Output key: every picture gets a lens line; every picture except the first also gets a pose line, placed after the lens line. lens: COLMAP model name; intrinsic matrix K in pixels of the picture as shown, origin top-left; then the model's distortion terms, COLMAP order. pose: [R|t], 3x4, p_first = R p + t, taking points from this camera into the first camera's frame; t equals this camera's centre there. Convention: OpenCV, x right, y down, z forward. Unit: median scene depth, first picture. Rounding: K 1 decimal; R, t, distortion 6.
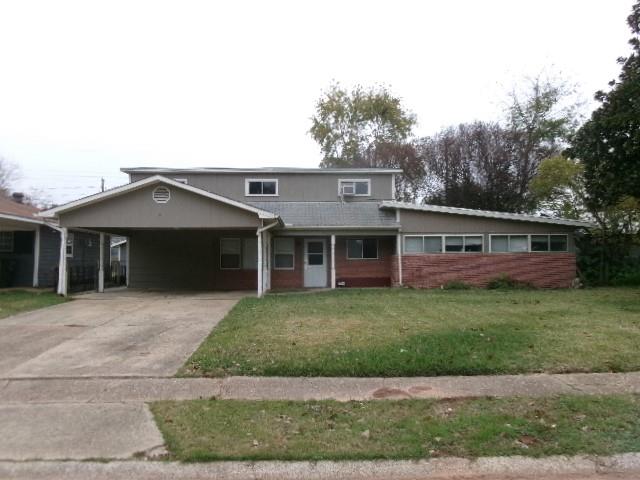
lens RADIAL K [[524.6, 0, 319.7], [0, 524.6, 239.8], [0, 0, 1]] dist [-0.009845, 0.004262]
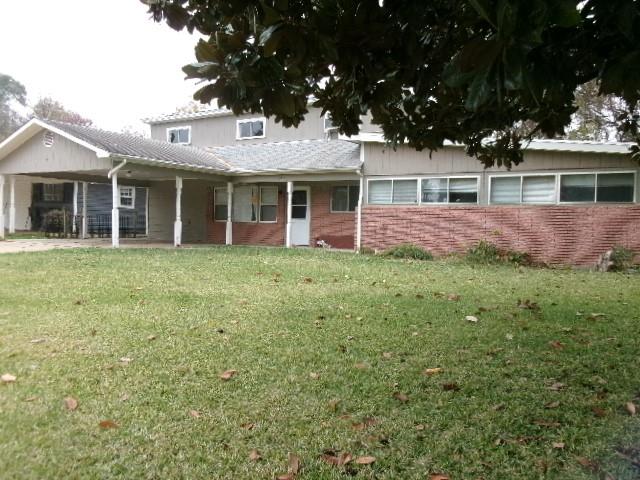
lens RADIAL K [[524.6, 0, 320.0], [0, 524.6, 239.1], [0, 0, 1]] dist [-0.009845, 0.004262]
pose [[0.820079, 0.043541, -0.570591, 0.519385], [-0.002082, 0.997322, 0.073112, 0.020402], [0.572246, -0.058770, 0.817973, 0.363621]]
